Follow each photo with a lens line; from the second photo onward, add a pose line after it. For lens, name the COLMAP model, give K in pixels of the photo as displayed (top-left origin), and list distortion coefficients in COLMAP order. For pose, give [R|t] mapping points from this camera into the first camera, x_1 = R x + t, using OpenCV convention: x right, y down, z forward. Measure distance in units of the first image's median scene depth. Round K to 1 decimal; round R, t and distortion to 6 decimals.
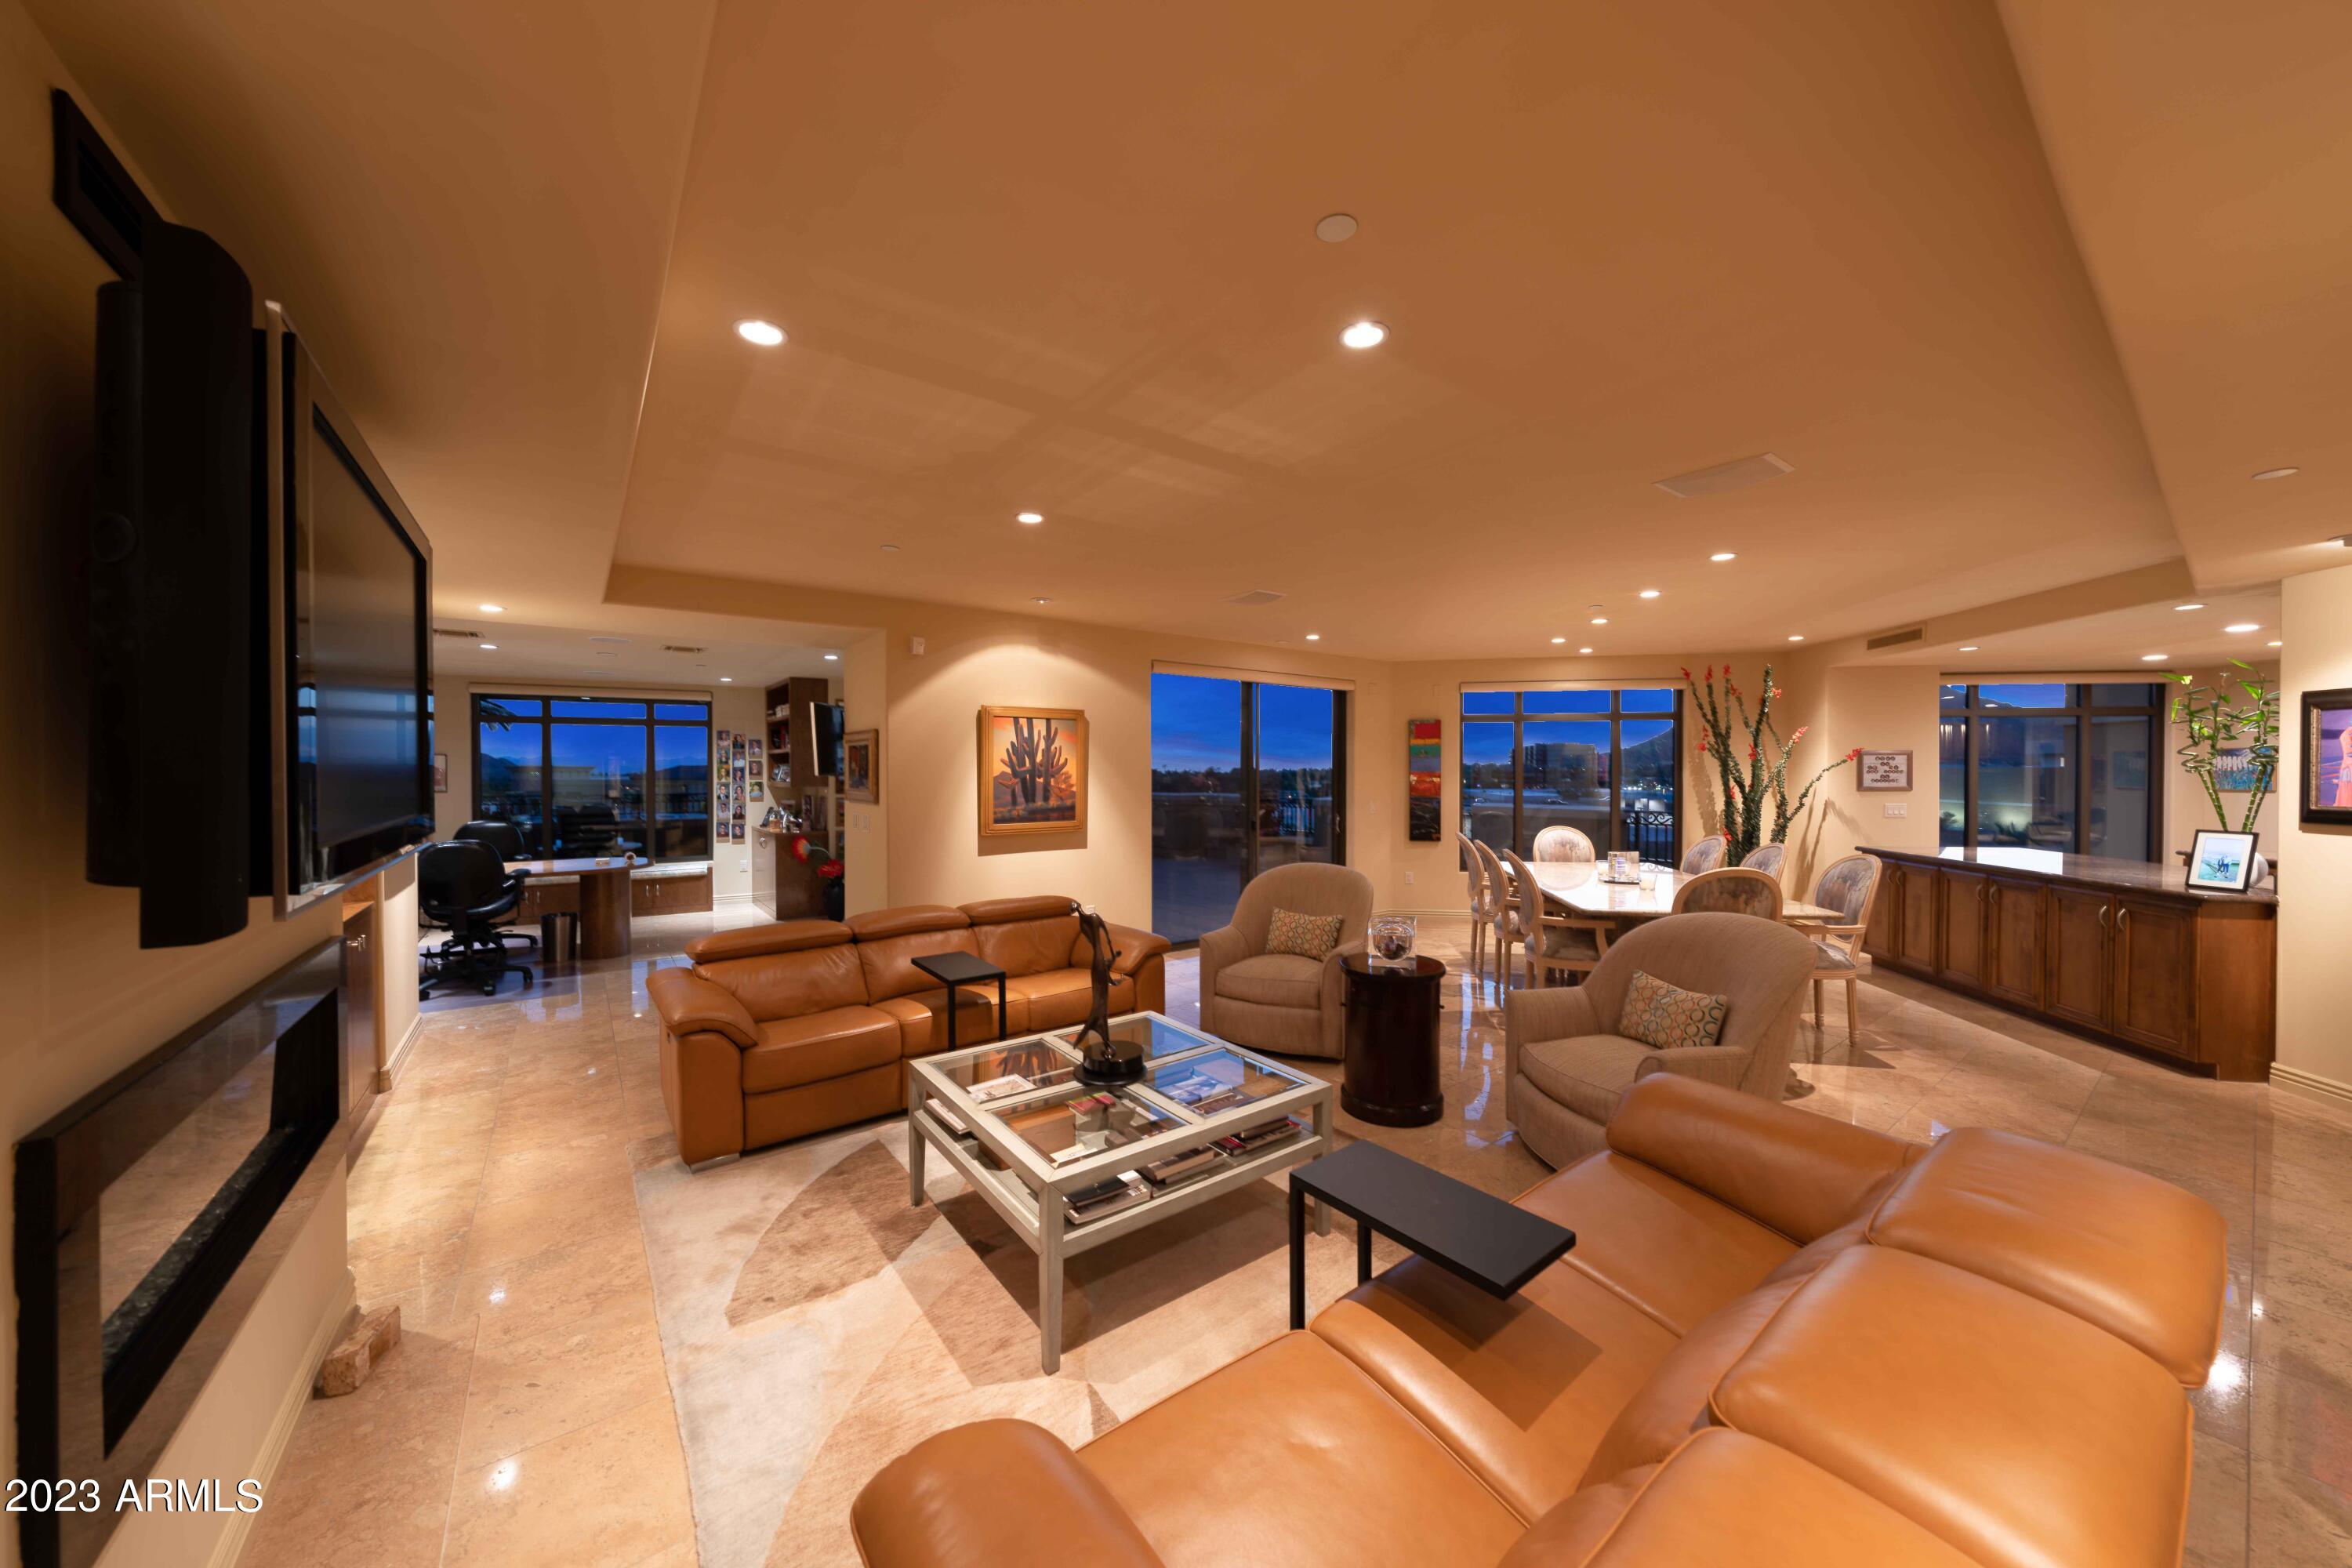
lens RADIAL K [[808.0, 0, 1182.6], [0, 808.0, 778.5], [0, 0, 1]] dist [-0.000949, -0.000058]
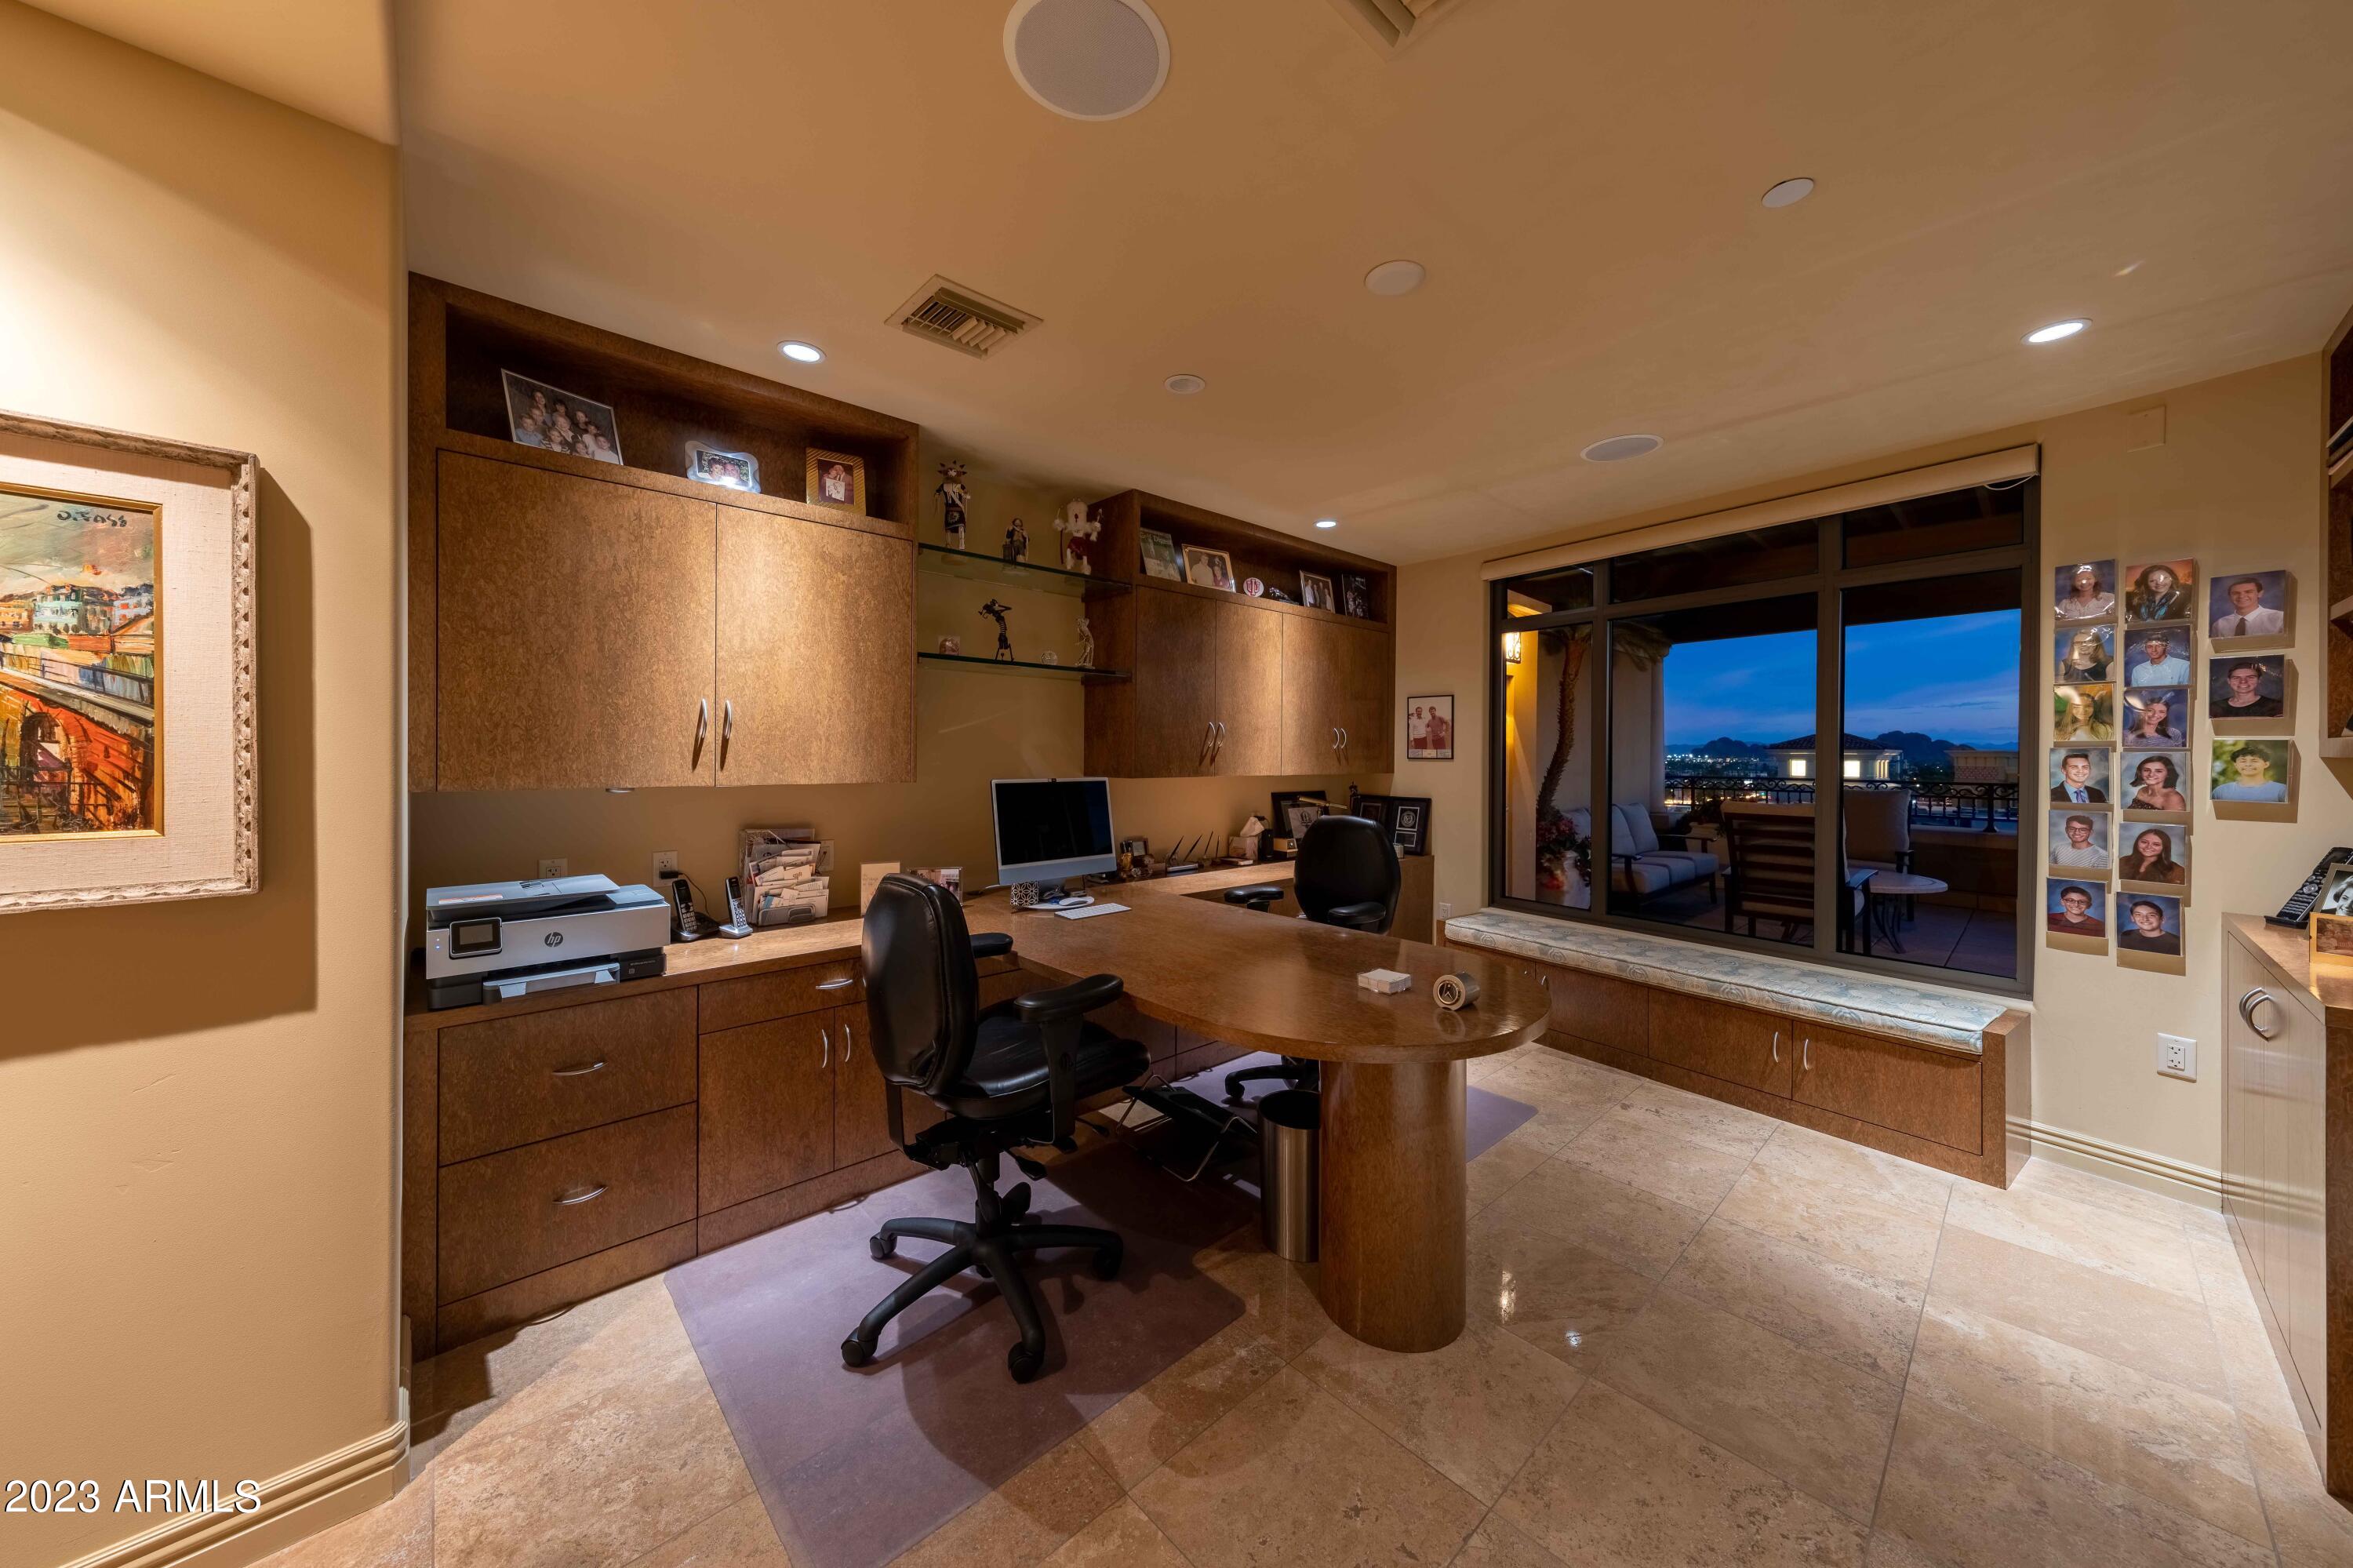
lens RADIAL K [[812.1, 0, 1148.4], [0, 812.1, 758.9], [0, 0, 1]] dist [-0.000828, 0.000005]
pose [[0.081044, 0.009406, -0.996666, -0.442271], [-0.015363, 0.999848, 0.008187, 0.018692], [0.996592, 0.014648, 0.081176, 0.927749]]
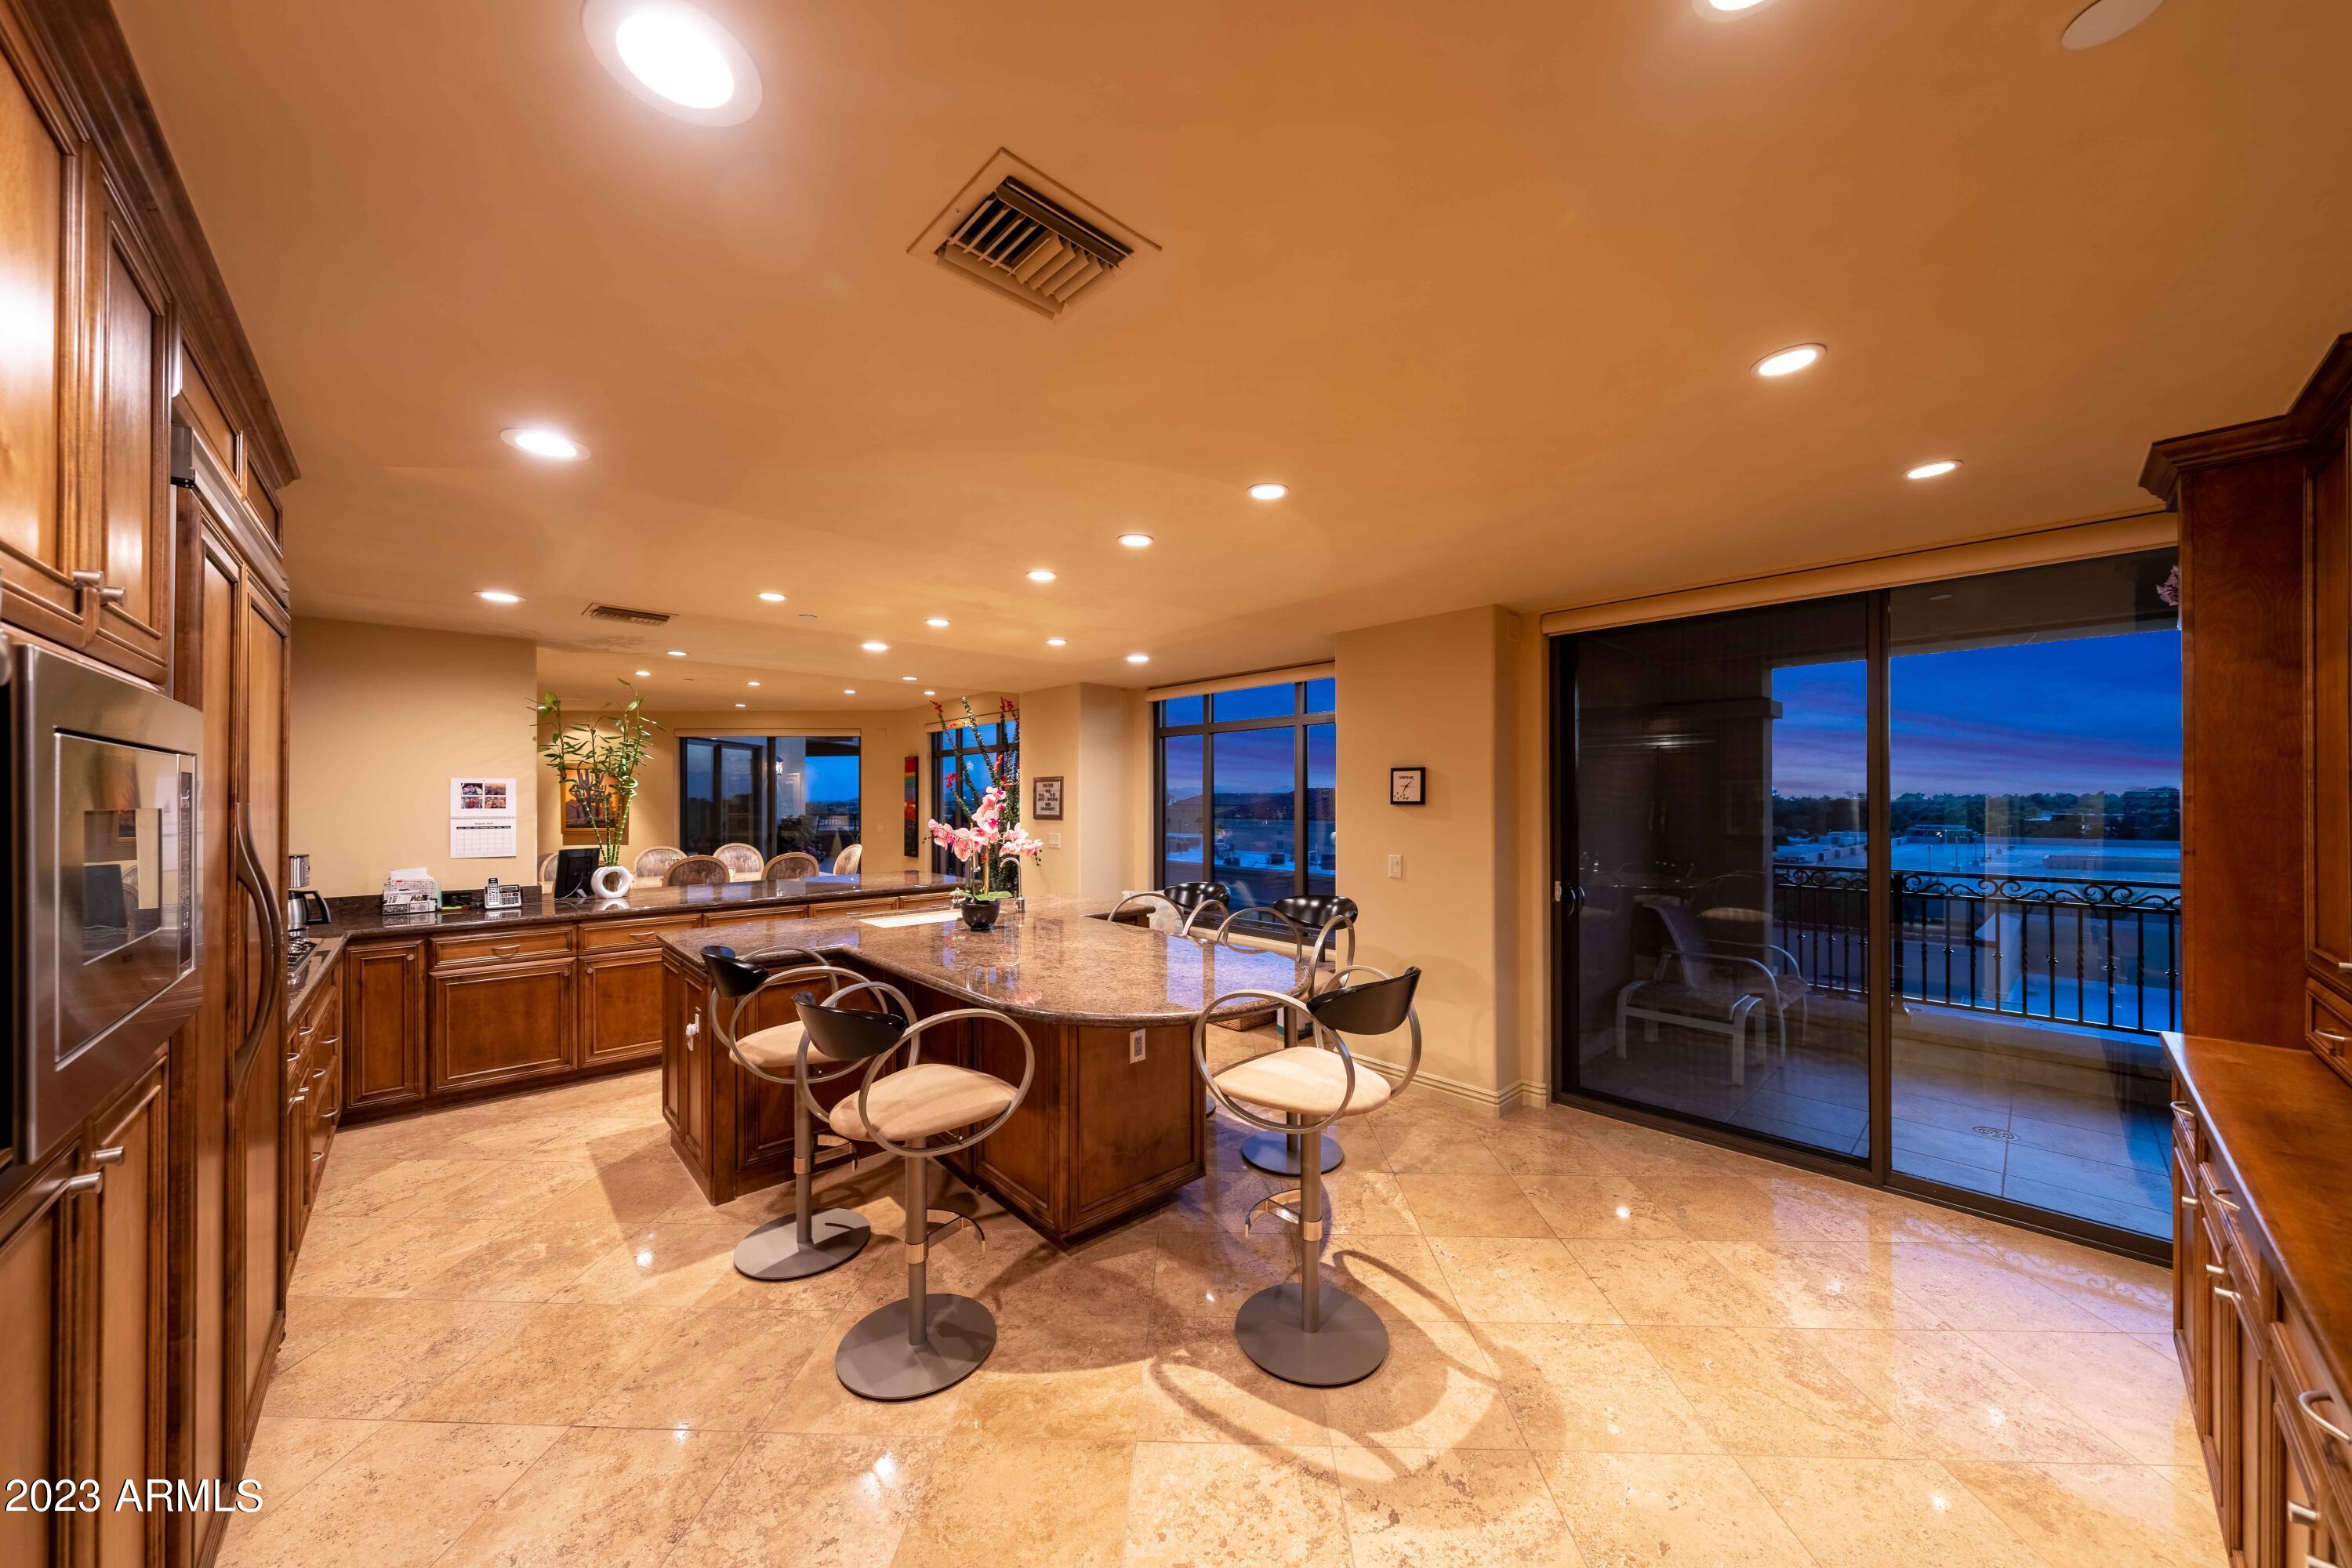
lens RADIAL K [[811.7, 0, 1147.9], [0, 811.7, 758.9], [0, 0, 1]] dist [-0.000828, 0.000005]
pose [[0.765137, -0.031346, -0.643104, 1.737430], [-0.002942, 0.998634, -0.052175, -0.006960], [0.643861, 0.041813, 0.763999, 0.386388]]
